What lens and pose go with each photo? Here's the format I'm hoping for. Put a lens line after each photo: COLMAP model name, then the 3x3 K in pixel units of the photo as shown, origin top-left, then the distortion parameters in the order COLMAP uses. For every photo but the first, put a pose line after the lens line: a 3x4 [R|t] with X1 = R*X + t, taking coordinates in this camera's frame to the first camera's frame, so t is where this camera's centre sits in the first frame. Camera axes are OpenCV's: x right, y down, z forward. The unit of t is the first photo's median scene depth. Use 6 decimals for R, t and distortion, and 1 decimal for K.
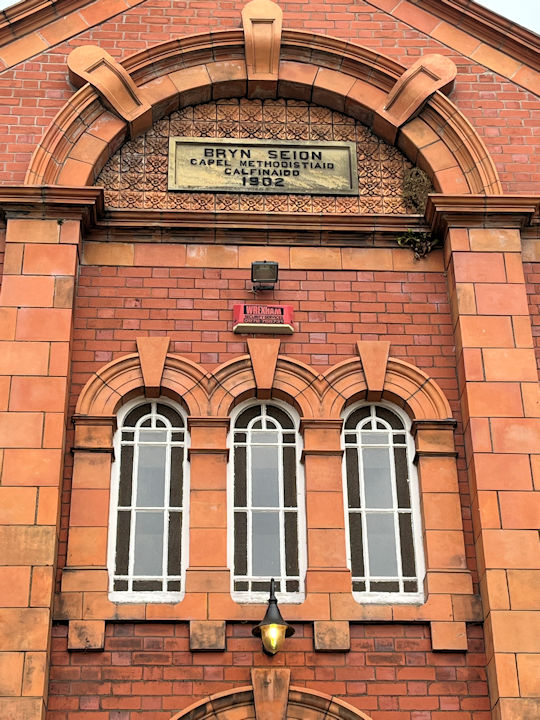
lens RADIAL K [[1391.5, 0, 270.1], [0, 1391.5, 358.8], [0, 0, 1]] dist [0.153377, 0.000000]
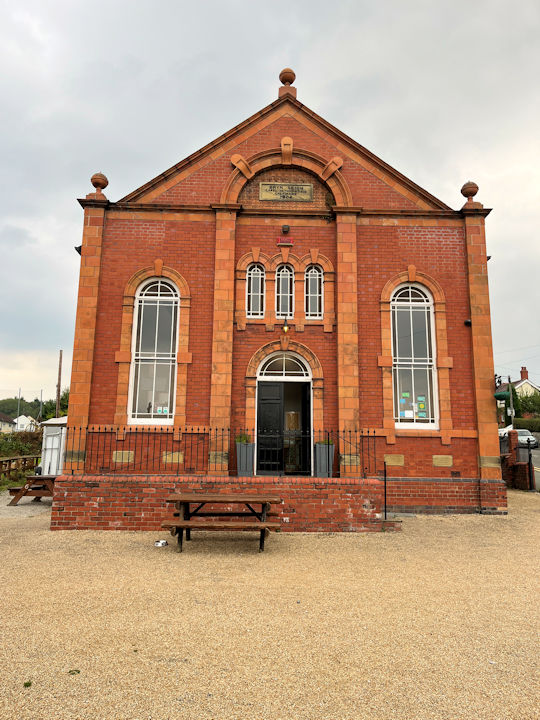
lens RADIAL K [[533.1, 0, 271.8], [0, 533.1, 360.2], [0, 0, 1]] dist [0.031393, -0.001609]
pose [[0.999310, 0.022288, -0.029706, 0.008846], [-0.010309, 0.934941, 0.354653, -0.242306], [0.035678, -0.354102, 0.934526, -0.459224]]
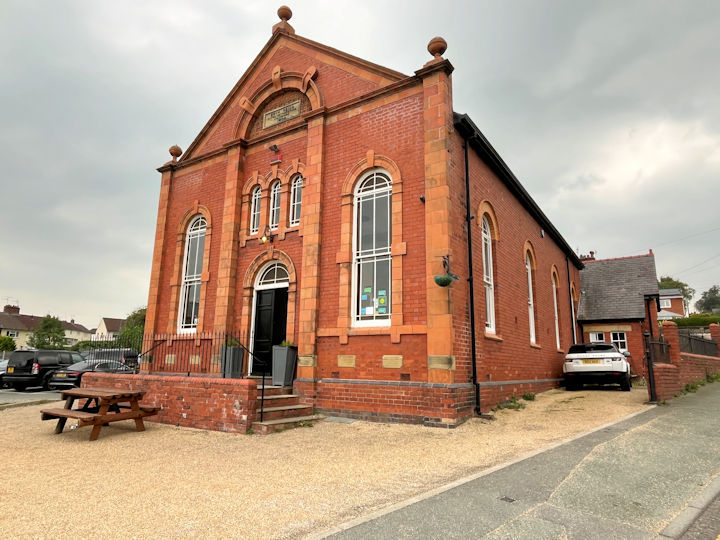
lens RADIAL K [[452.1, 0, 360.1], [0, 452.1, 270.2], [0, 0, 1]] dist [-0.004006, 0.002203]
pose [[0.802243, -0.095880, -0.589248, 0.949686], [0.290428, 0.925029, 0.244892, 0.017558], [0.521591, -0.367597, 0.769945, -0.004050]]
